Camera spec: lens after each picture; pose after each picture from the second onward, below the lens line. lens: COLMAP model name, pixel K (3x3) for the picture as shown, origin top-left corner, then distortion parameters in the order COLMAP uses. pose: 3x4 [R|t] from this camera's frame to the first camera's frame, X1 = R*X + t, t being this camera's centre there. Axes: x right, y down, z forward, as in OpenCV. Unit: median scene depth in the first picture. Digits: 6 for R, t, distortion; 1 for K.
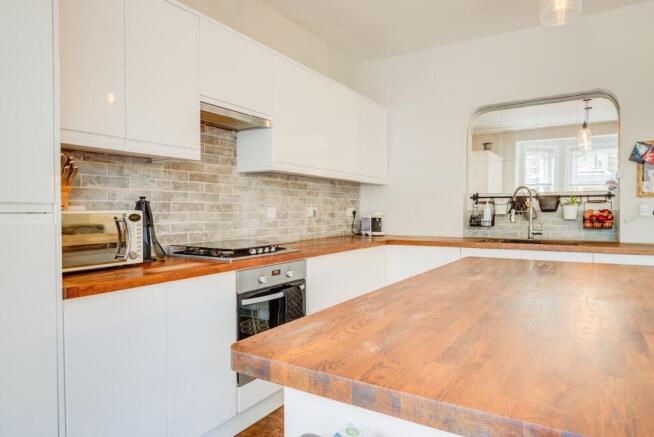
lens RADIAL K [[415.4, 0, 329.7], [0, 415.4, 220.6], [0, 0, 1]] dist [0.011484, 0.002605]
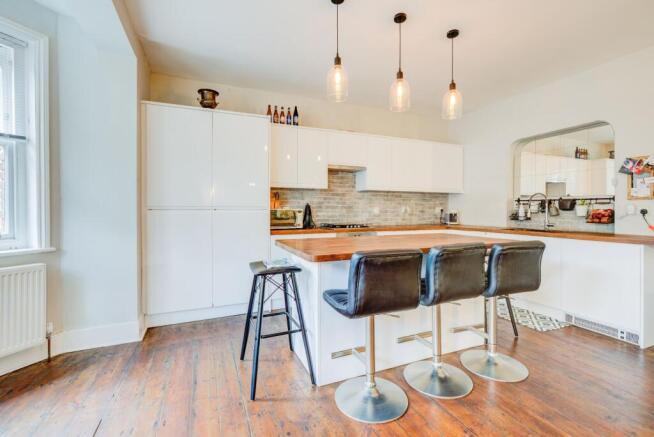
lens RADIAL K [[295.0, 0, 329.1], [0, 295.0, 211.4], [0, 0, 1]] dist [-0.006038, 0.003443]
pose [[0.823034, 0.008281, -0.567931, 0.452153], [-0.017112, 0.999801, -0.010220, 0.005638], [0.567734, 0.018130, 0.823013, -0.285385]]
